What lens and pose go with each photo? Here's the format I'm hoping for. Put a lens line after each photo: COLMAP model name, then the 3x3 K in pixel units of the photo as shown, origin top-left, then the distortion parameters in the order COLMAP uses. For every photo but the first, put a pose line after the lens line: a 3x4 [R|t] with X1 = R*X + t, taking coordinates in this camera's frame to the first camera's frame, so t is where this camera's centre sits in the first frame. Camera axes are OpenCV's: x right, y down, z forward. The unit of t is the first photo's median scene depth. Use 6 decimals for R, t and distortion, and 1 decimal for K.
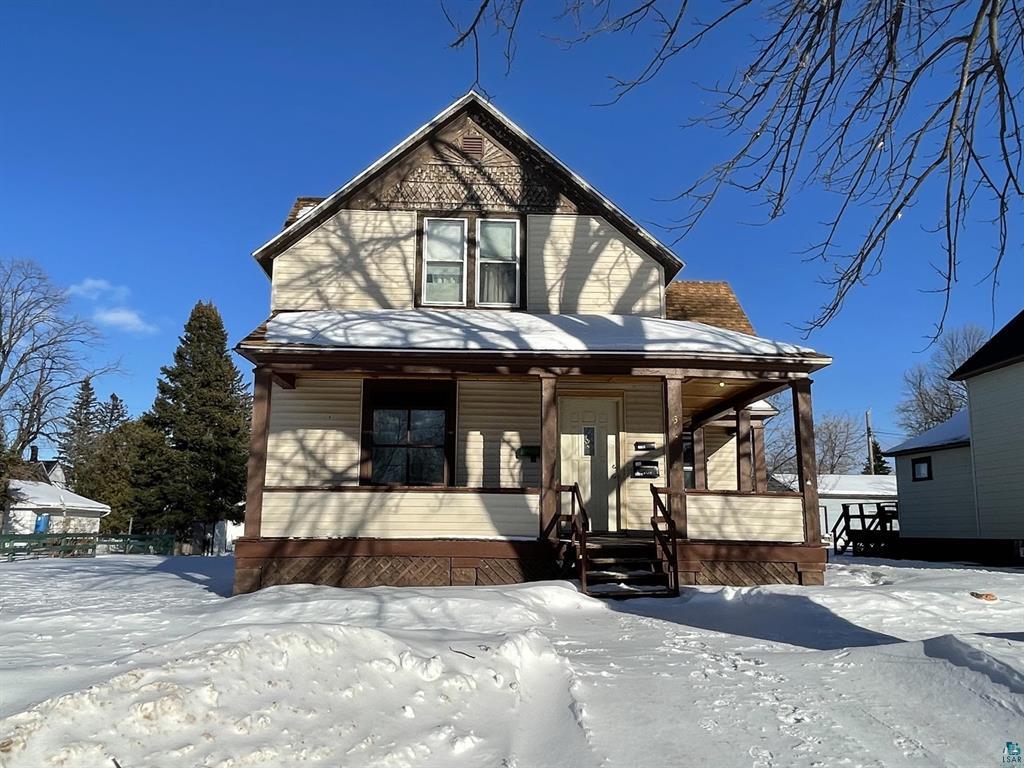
lens RADIAL K [[823.5, 0, 512.0], [0, 823.5, 384.0], [0, 0, 1]] dist [0.008340, 0.001598]
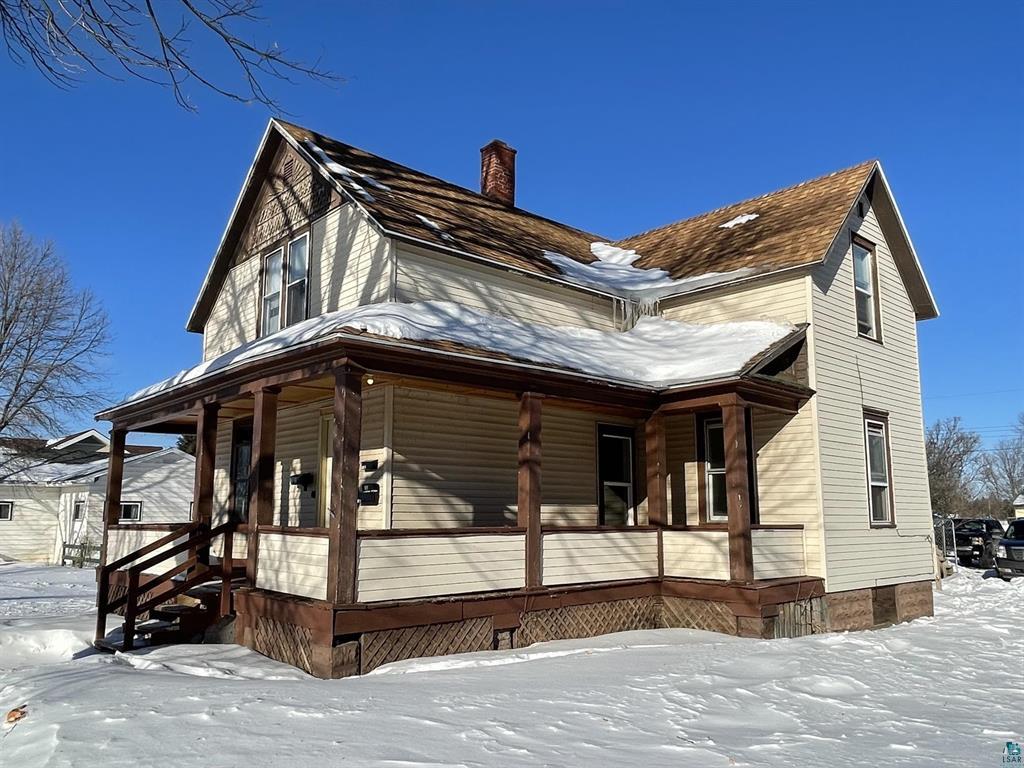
lens RADIAL K [[823.5, 0, 512.0], [0, 823.5, 384.0], [0, 0, 1]] dist [0.008340, 0.001598]
pose [[0.602663, -0.136828, -0.786178, 0.864826], [0.145802, 0.987487, -0.060096, 0.063089], [0.784563, -0.078409, 0.615071, 0.594192]]
